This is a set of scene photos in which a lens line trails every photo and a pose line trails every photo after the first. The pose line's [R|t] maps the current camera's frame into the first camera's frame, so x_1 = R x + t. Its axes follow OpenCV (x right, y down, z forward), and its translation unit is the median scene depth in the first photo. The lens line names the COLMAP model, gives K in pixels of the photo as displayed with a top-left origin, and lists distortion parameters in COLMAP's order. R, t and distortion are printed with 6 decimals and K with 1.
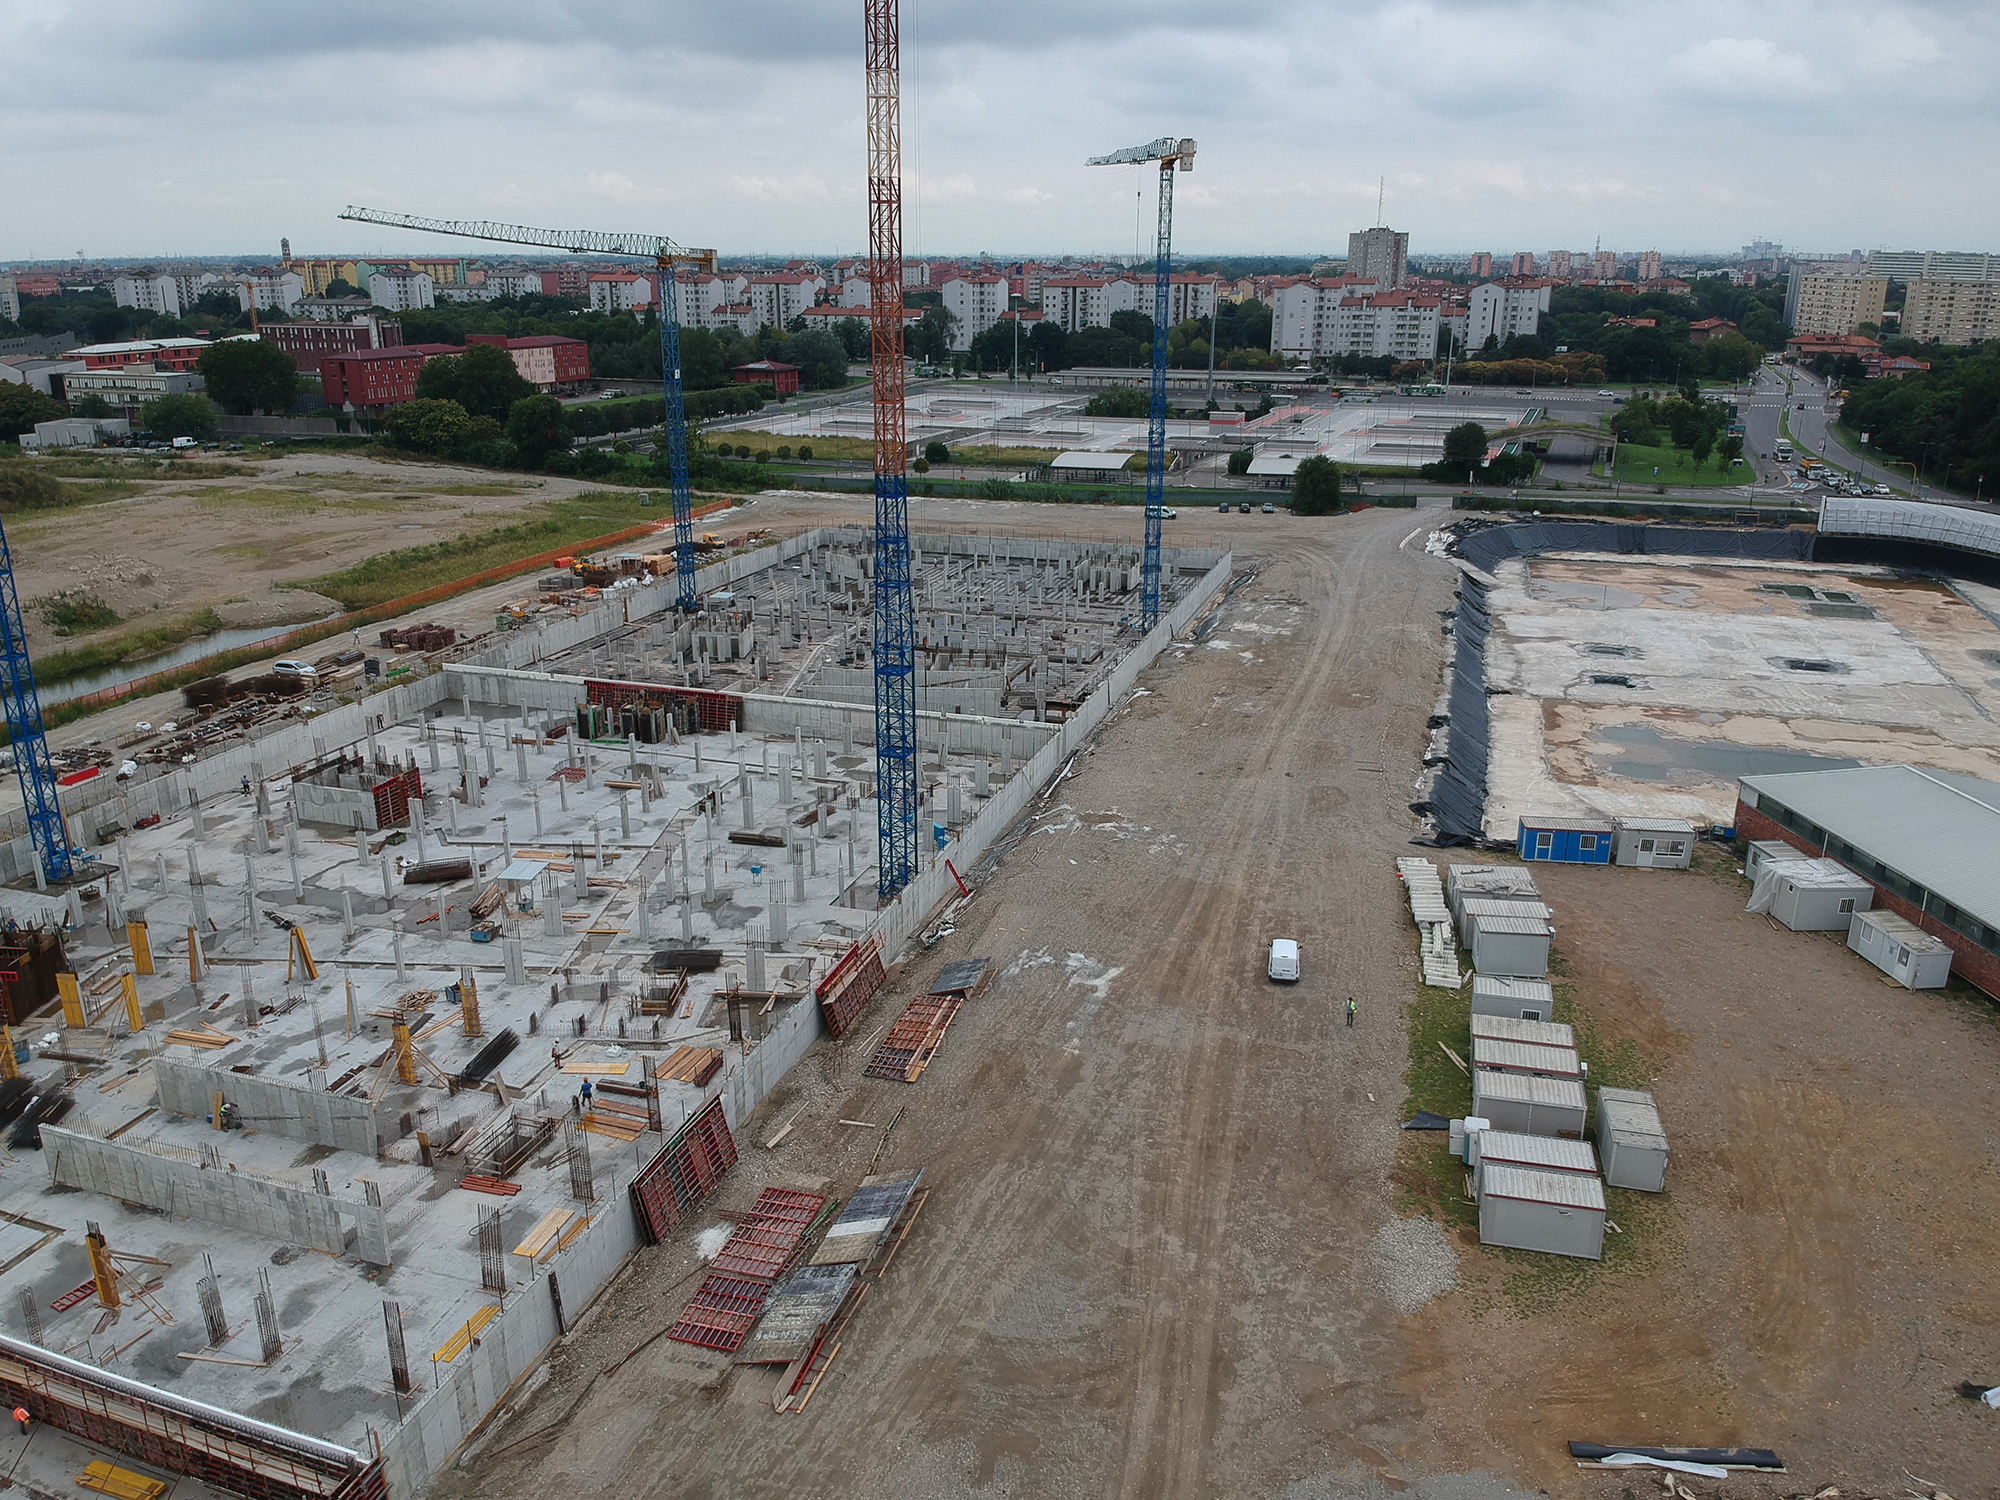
lens RADIAL K [[1474.6, 0, 996.9], [0, 1474.6, 744.1], [0, 0, 1]] dist [0.073025, -0.140790]
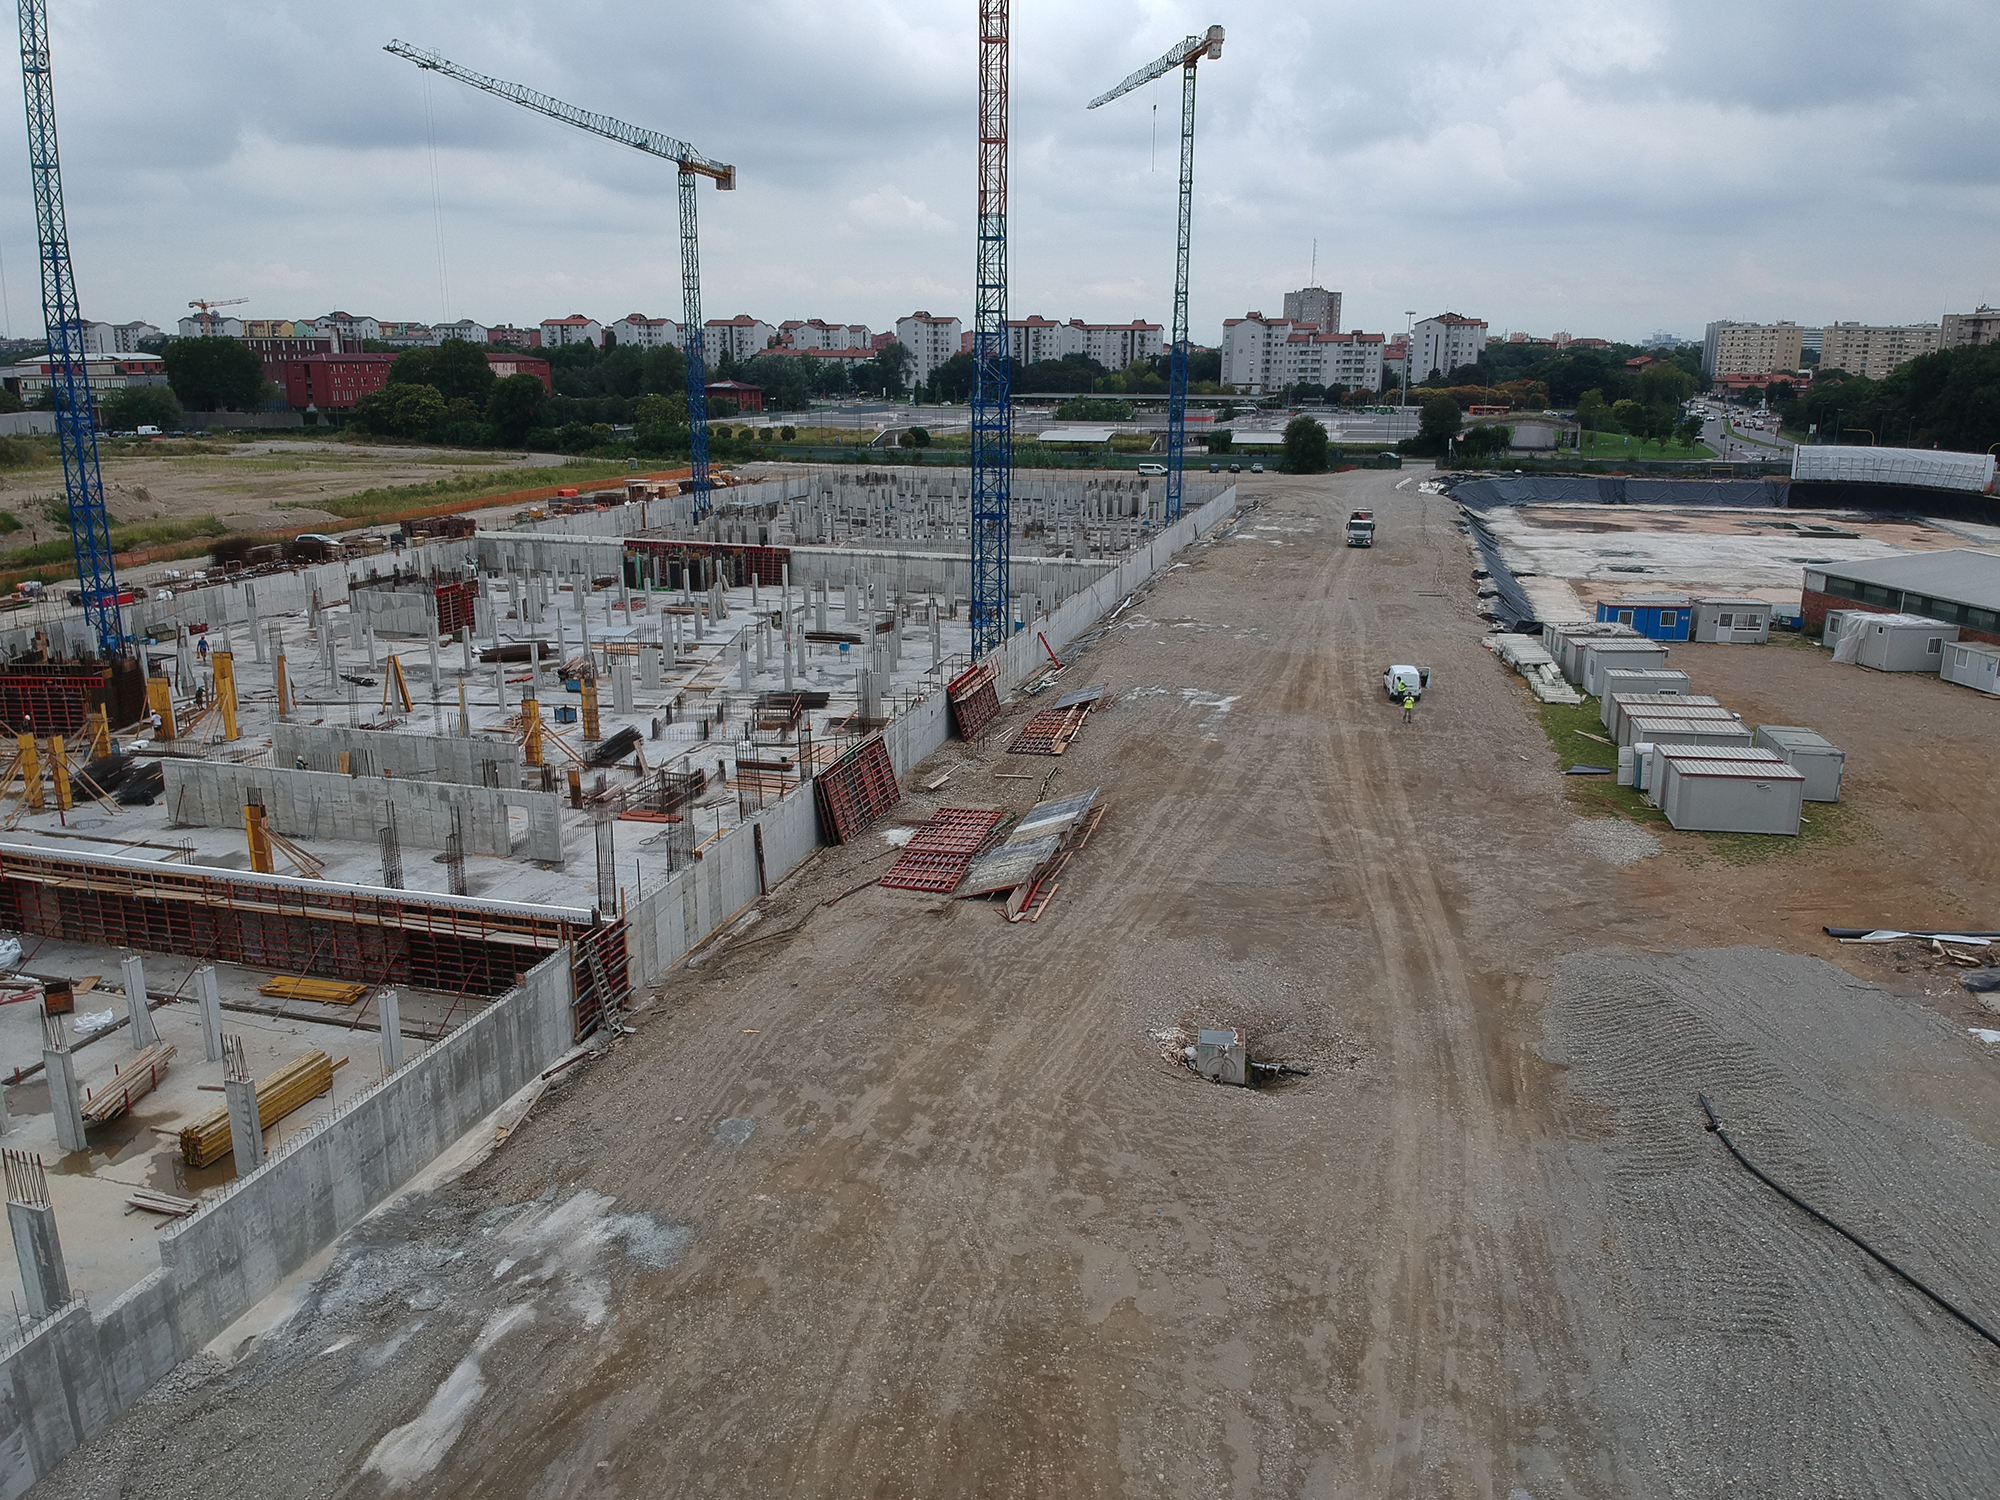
lens RADIAL K [[1474.6, 0, 996.9], [0, 1474.6, 744.1], [0, 0, 1]] dist [0.073025, -0.140790]
pose [[0.998821, -0.008550, 0.047783, -0.057388], [0.011353, 0.998212, -0.058684, 0.110321], [-0.047196, 0.059157, 0.997132, 0.010206]]
